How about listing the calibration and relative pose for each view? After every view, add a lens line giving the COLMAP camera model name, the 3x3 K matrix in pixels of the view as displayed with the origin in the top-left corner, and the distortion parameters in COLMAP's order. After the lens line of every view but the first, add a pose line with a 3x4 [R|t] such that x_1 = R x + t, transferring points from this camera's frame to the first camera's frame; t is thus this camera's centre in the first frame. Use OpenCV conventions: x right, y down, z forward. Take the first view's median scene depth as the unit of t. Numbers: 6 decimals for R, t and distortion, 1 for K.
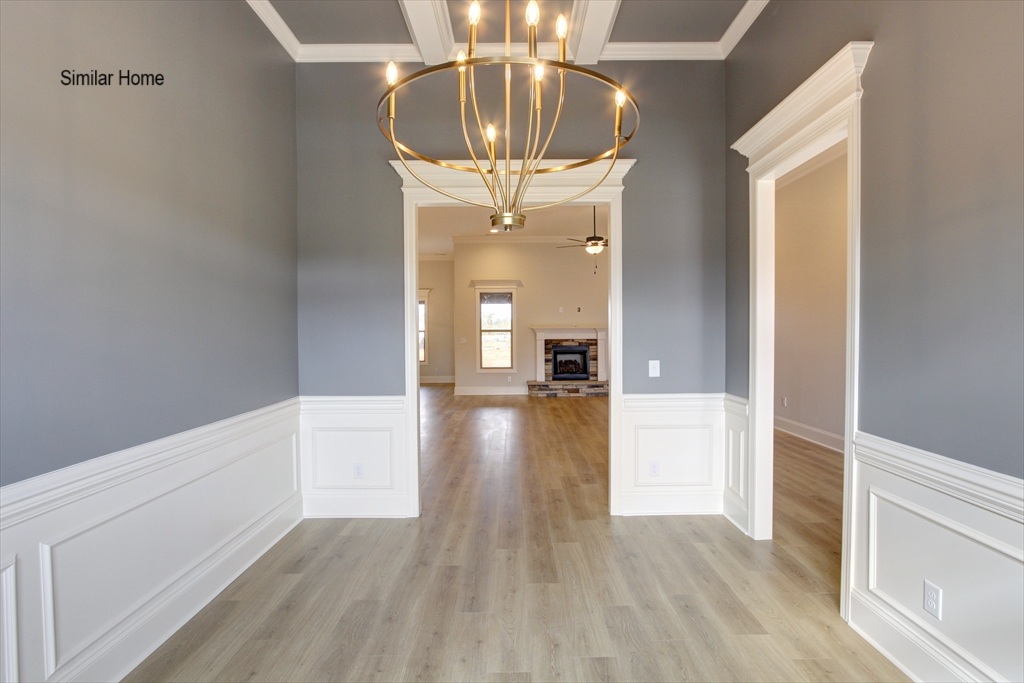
lens RADIAL K [[484.1, 0, 512.0], [0, 484.1, 341.5], [0, 0, 1]] dist [-0.007916, -0.000015]
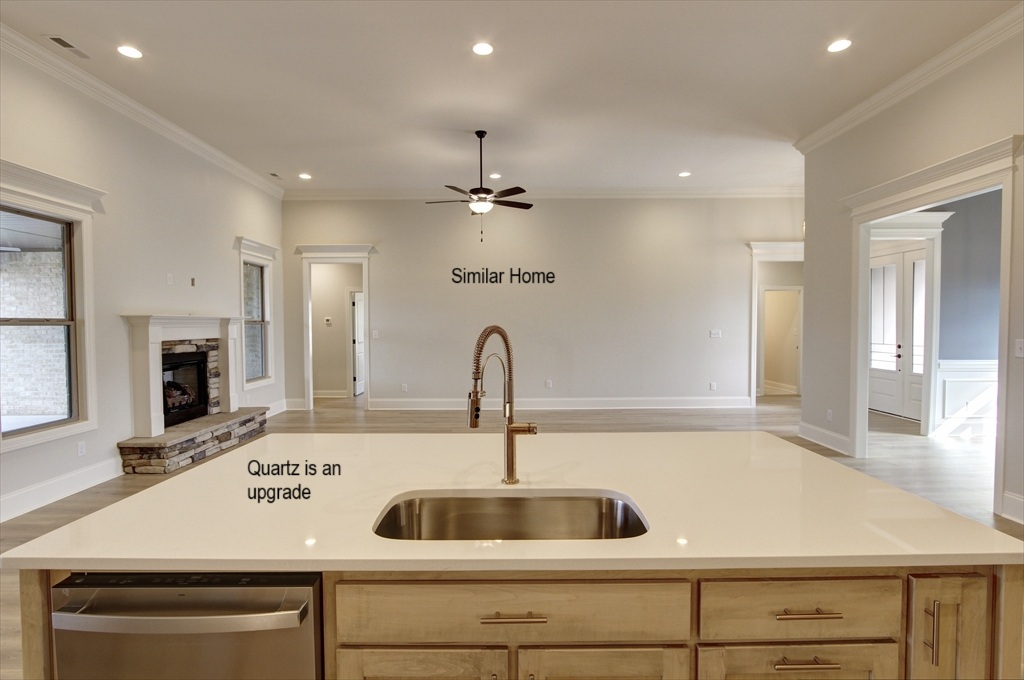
lens RADIAL K [[484.1, 0, 512.0], [0, 484.1, 340.0], [0, 0, 1]] dist [-0.007916, -0.000015]
pose [[0.013066, -0.027444, 0.999538, -0.540981], [0.025759, 0.999301, 0.027100, -0.013320], [-0.999583, 0.025393, 0.013763, 0.946626]]
